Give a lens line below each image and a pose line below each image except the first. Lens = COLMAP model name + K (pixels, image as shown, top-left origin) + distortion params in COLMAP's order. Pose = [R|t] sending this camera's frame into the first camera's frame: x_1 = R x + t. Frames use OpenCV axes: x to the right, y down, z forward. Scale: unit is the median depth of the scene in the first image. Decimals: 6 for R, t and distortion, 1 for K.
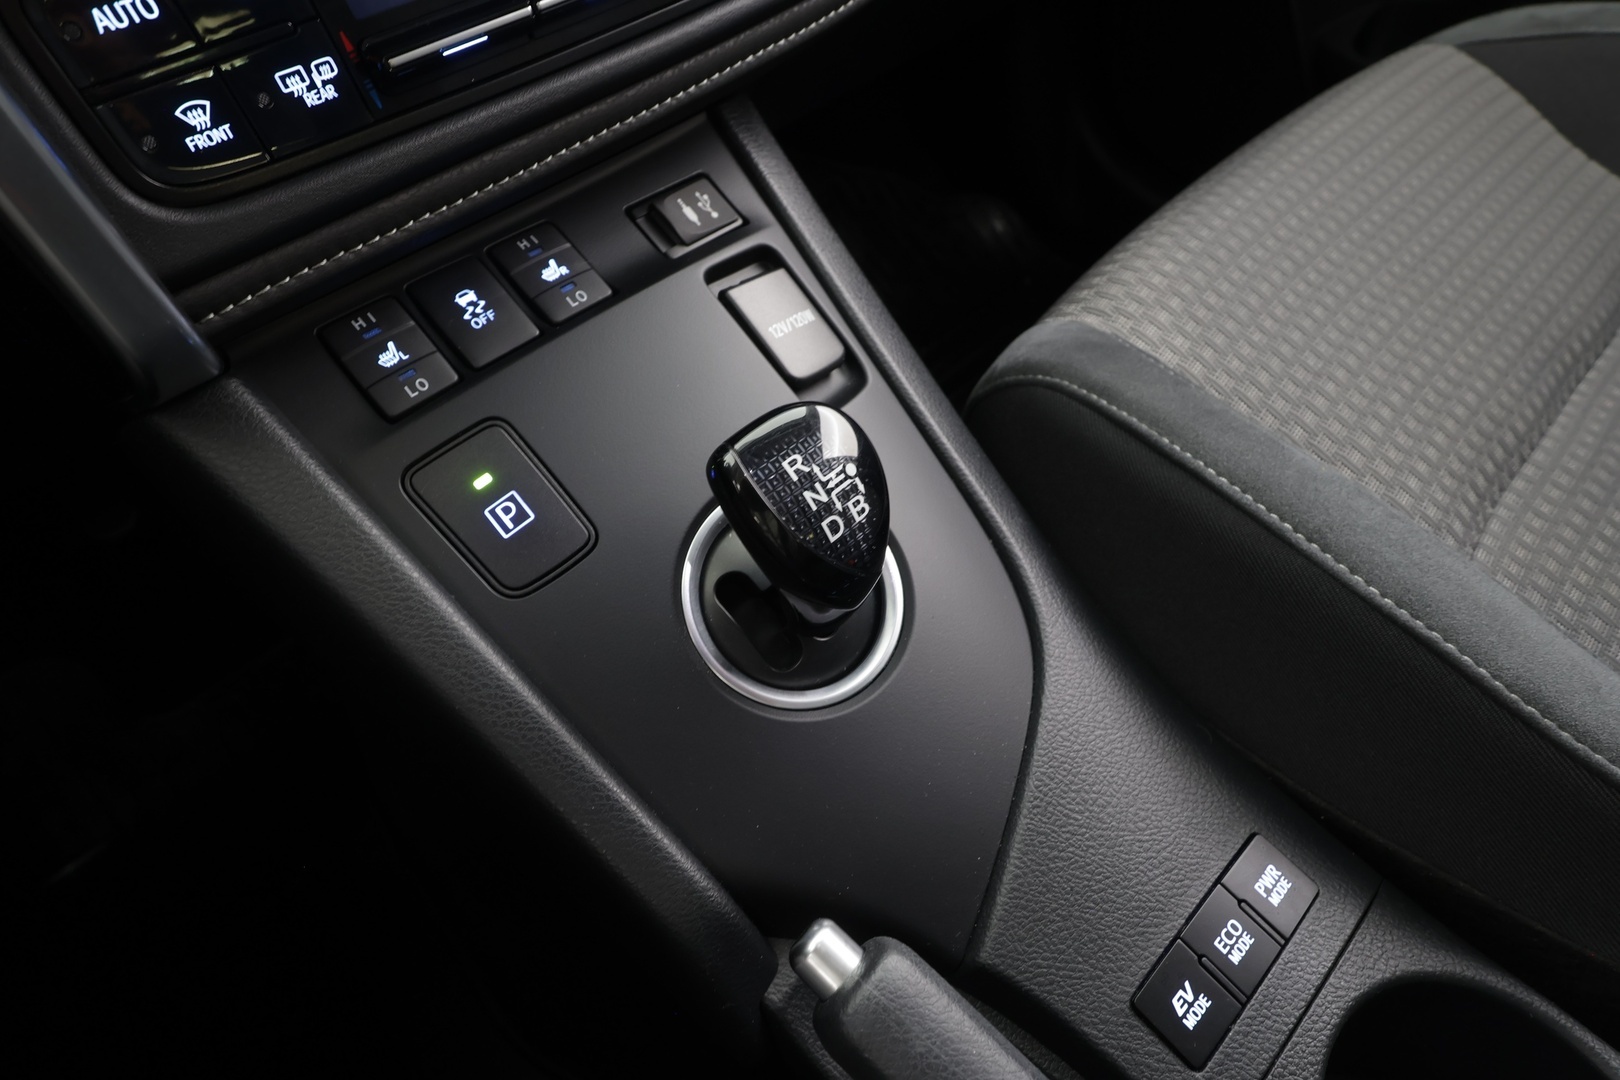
lens RADIAL K [[871.2, 0, 808.2], [0, 871.2, 546.2], [0, 0, 1]] dist [0.001557, 0.001598]
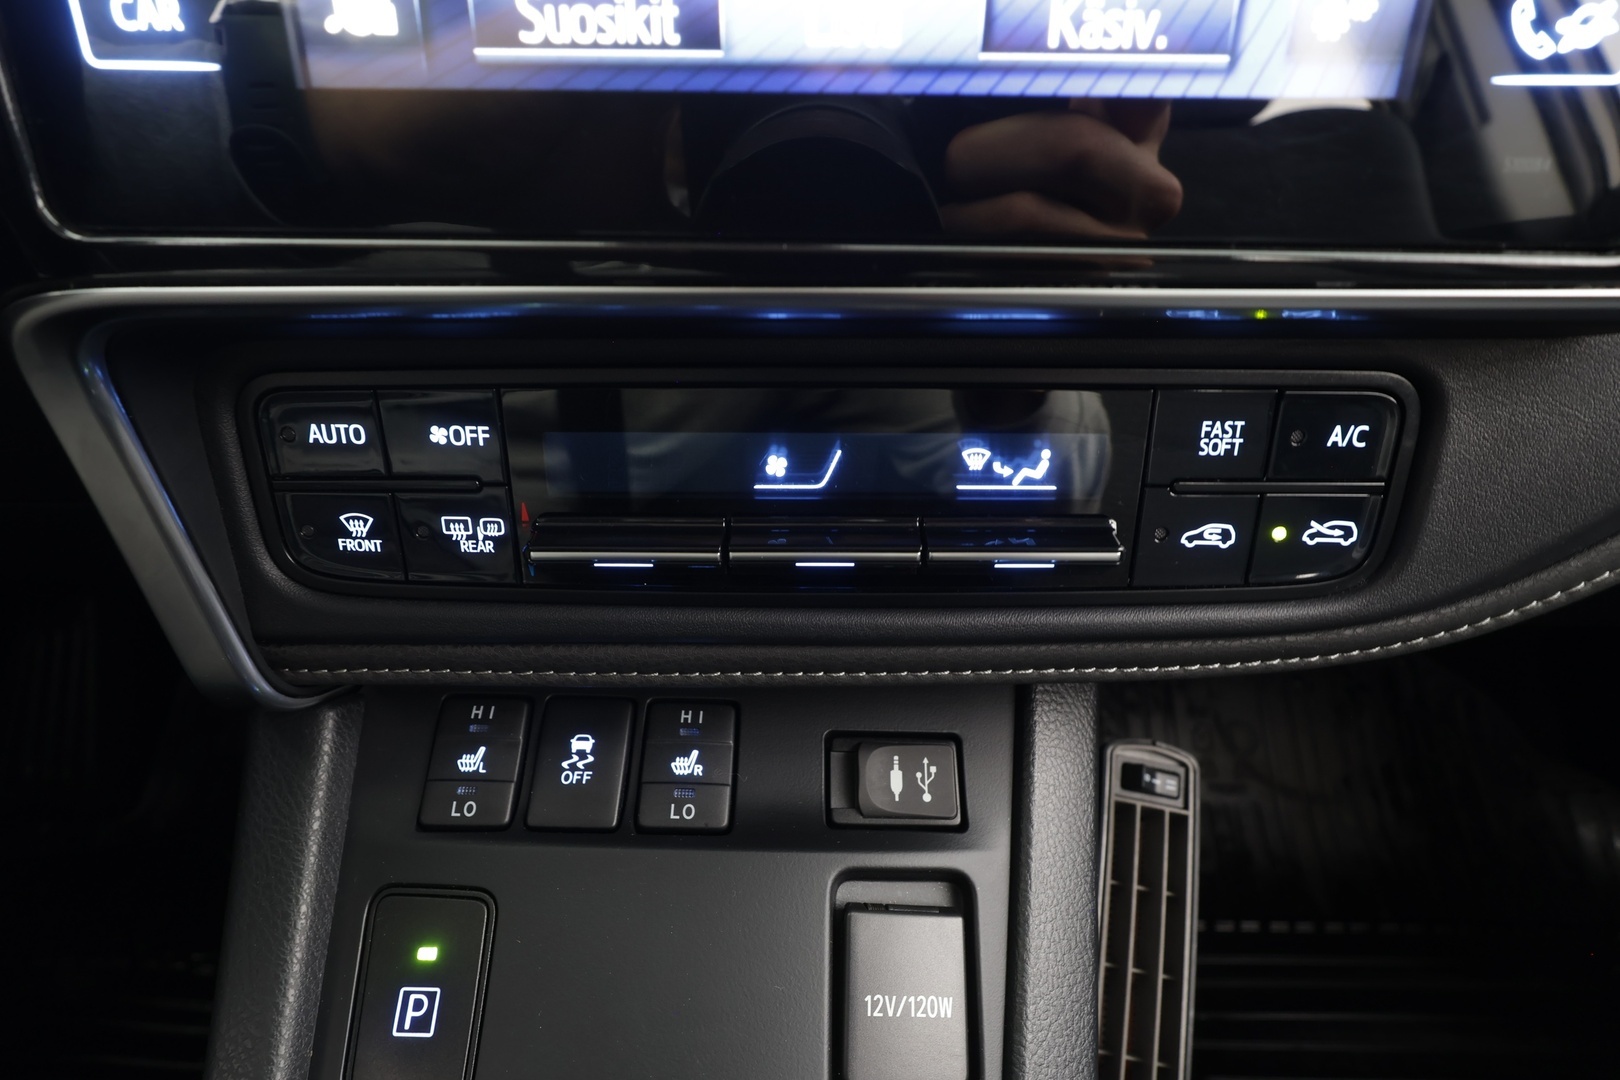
lens RADIAL K [[871.2, 0, 808.2], [0, 871.2, 546.2], [0, 0, 1]] dist [0.001557, 0.001598]
pose [[0.701252, 0.453569, -0.550019, 0.158413], [-0.578853, 0.812599, -0.067909, -0.519020], [0.416143, 0.366002, 0.832387, 0.293367]]
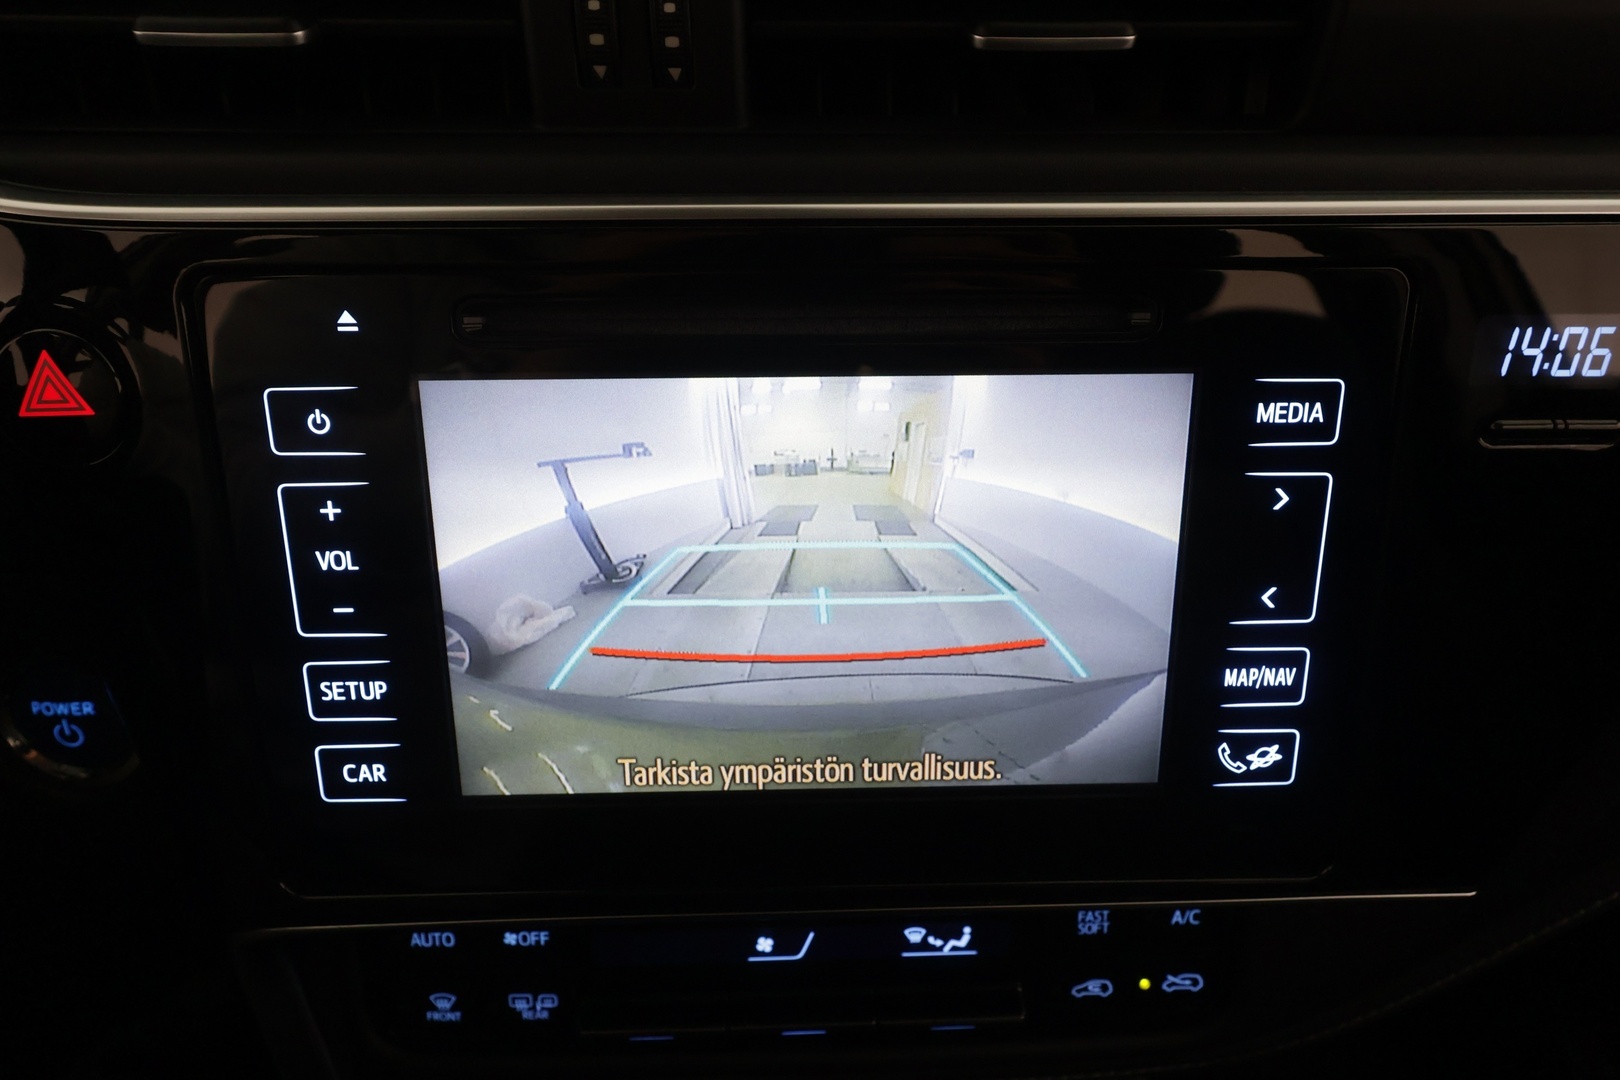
lens RADIAL K [[965.5, 0, 809.0], [0, 965.5, 547.1], [0, 0, 1]] dist [0.001131, 0.001232]
pose [[0.727521, 0.371950, -0.576512, 0.195515], [-0.554367, 0.813761, -0.174558, -0.805068], [0.404217, 0.446594, 0.798225, -0.162310]]
